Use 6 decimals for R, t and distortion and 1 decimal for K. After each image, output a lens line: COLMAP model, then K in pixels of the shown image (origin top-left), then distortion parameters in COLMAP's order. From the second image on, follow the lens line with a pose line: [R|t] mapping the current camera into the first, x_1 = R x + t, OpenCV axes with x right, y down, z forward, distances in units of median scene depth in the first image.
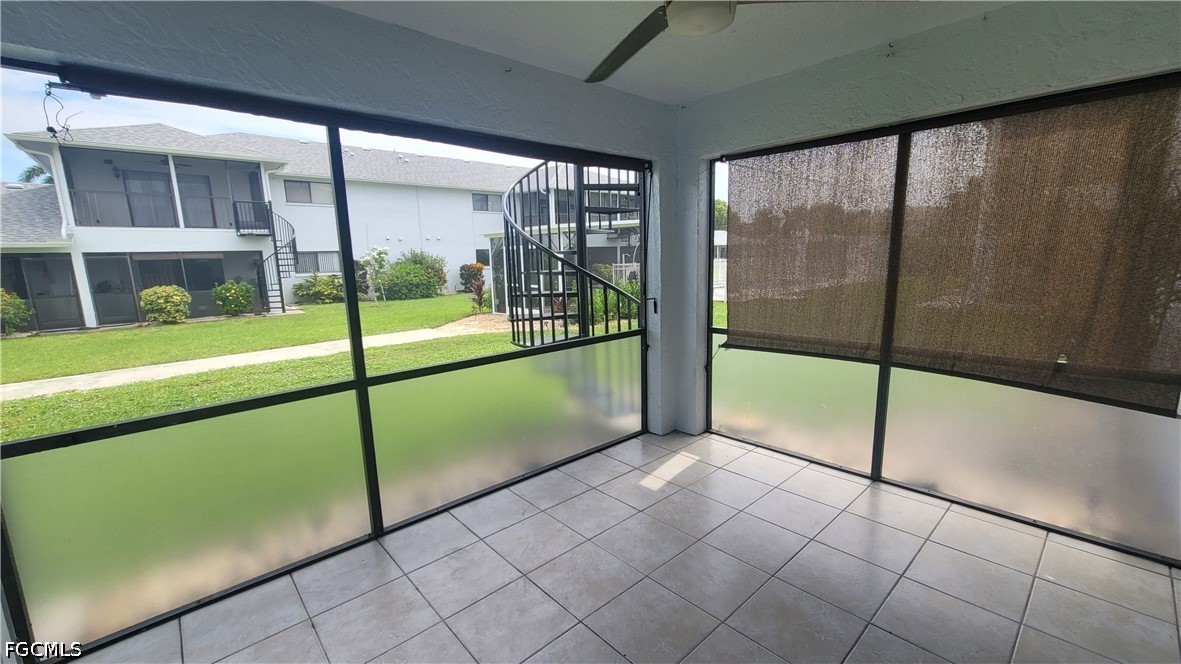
lens RADIAL K [[484.1, 0, 592.8], [0, 484.1, 337.0], [0, 0, 1]] dist [-0.000440, 0.000964]
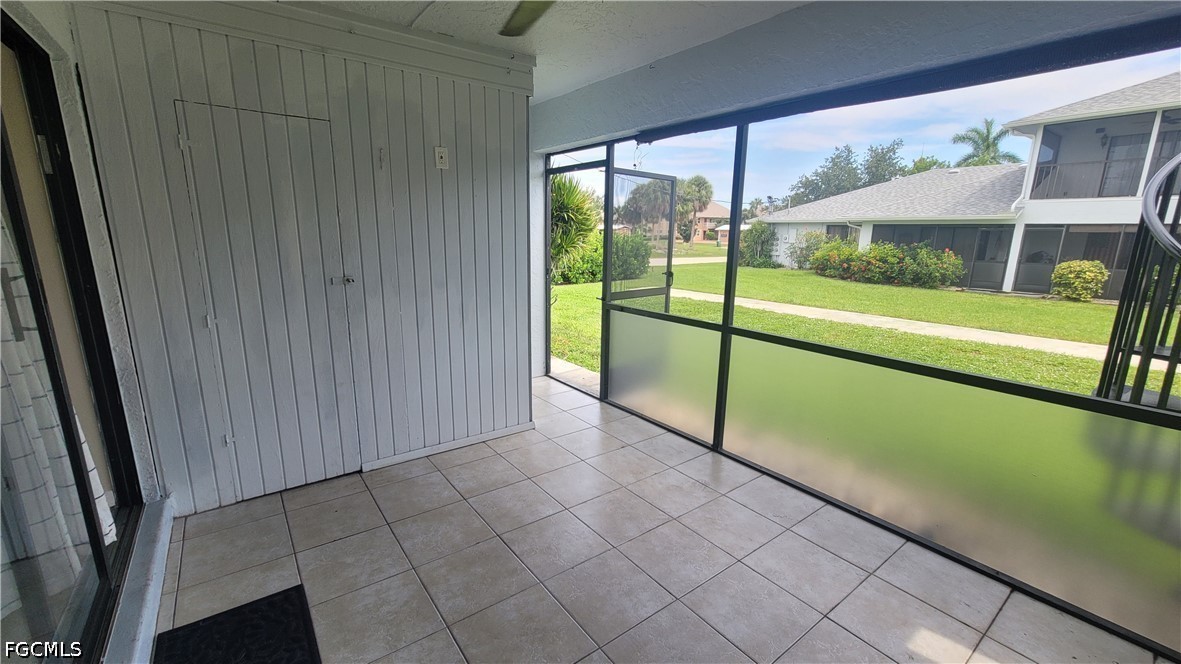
lens RADIAL K [[484.1, 0, 591.7], [0, 484.1, 333.9], [0, 0, 1]] dist [-0.000440, 0.000964]
pose [[-0.092664, 0.230327, -0.968691, 0.178322], [-0.180877, 0.952796, 0.243850, -0.031328], [0.979131, 0.197810, -0.046629, 0.163048]]
